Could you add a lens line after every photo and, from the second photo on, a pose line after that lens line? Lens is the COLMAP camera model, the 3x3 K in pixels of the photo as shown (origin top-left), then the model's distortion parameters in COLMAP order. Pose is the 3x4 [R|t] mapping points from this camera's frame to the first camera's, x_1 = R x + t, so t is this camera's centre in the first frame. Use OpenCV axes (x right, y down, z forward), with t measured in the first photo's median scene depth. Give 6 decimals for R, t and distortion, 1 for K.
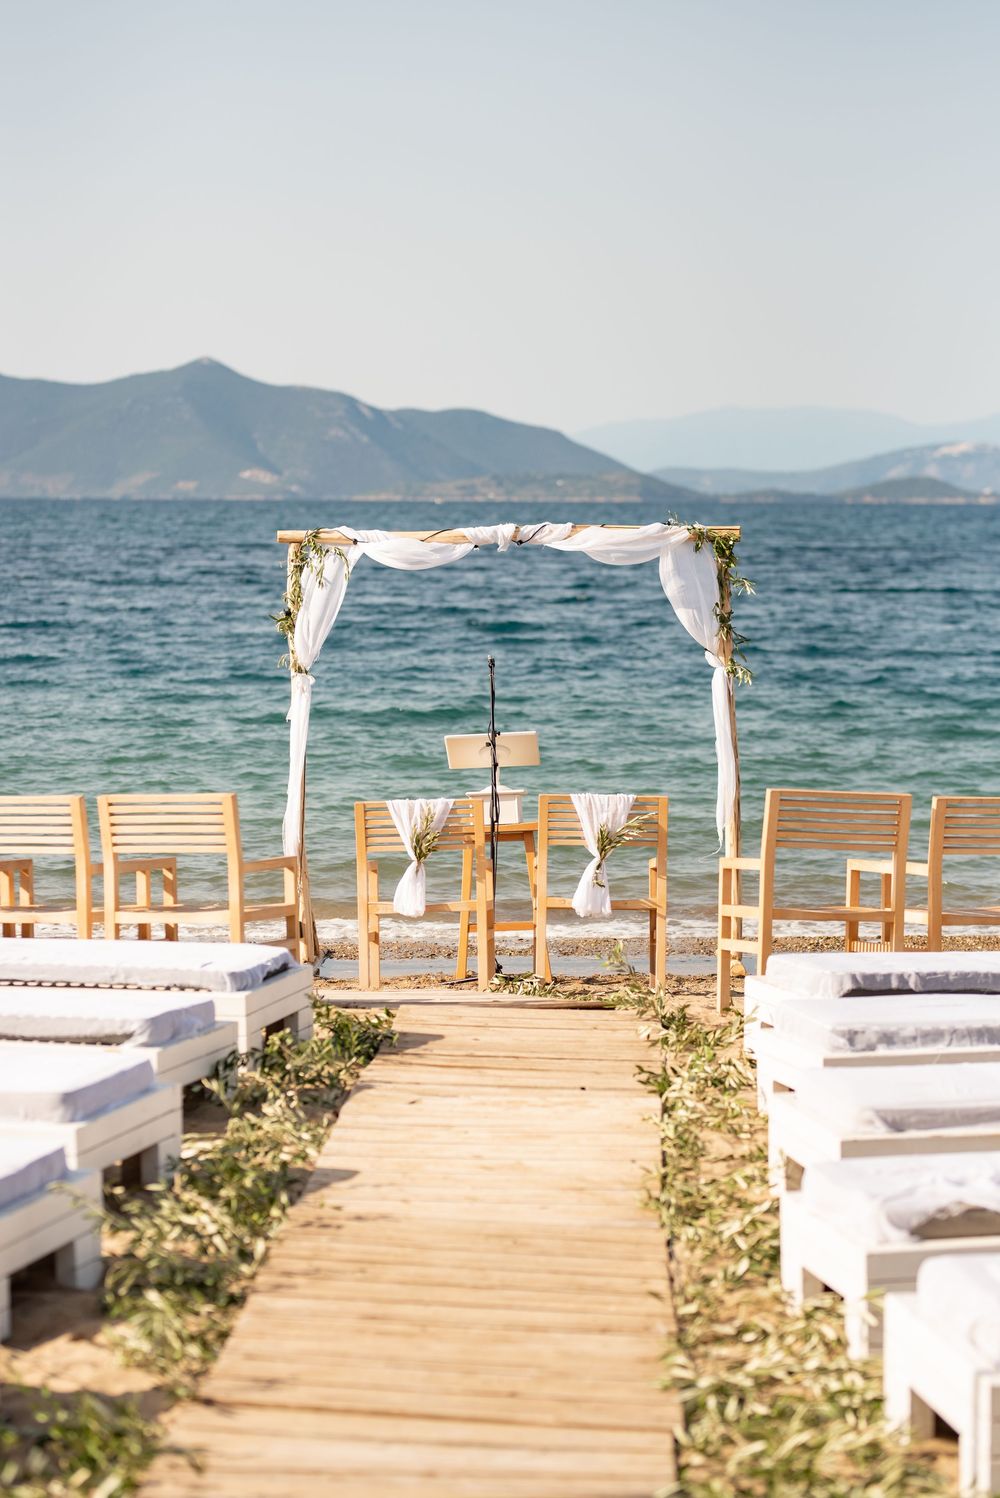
lens RADIAL K [[3621.2, 0, 500.0], [0, 3621.2, 749.0], [0, 0, 1]] dist [0.268914, -0.330297]
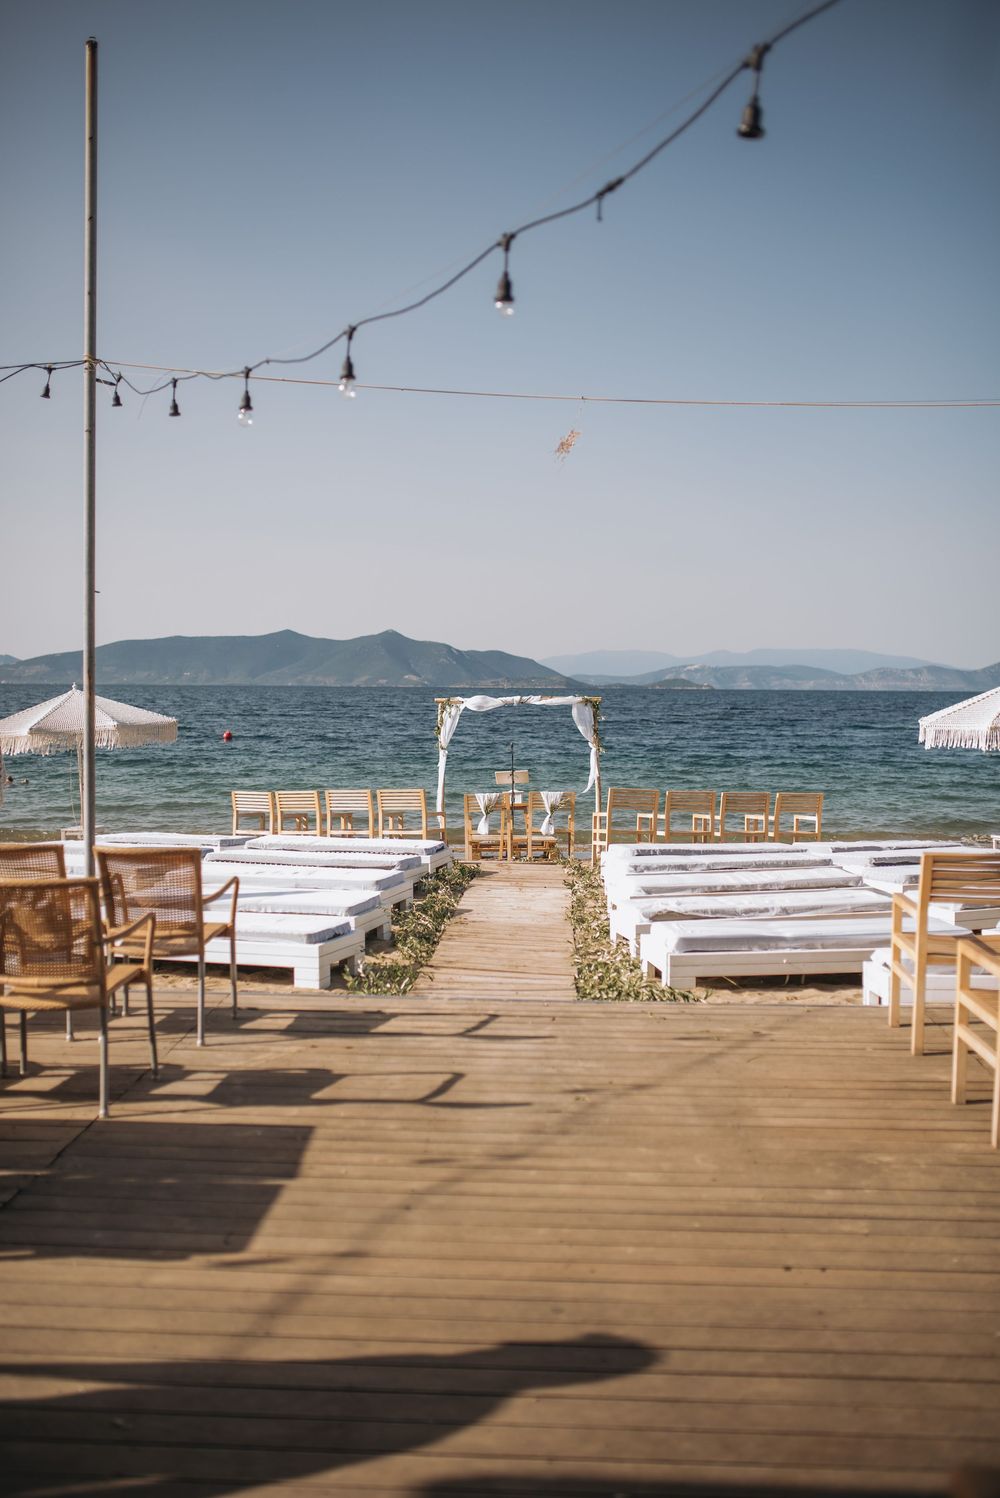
lens RADIAL K [[1528.0, 0, 500.0], [0, 1528.0, 749.0], [0, 0, 1]] dist [-0.000059, -0.000225]
pose [[0.999989, 0.002448, -0.004024, -0.008434], [-0.002559, 0.999605, -0.027972, 0.014629], [0.003954, 0.027982, 0.999601, -0.220353]]
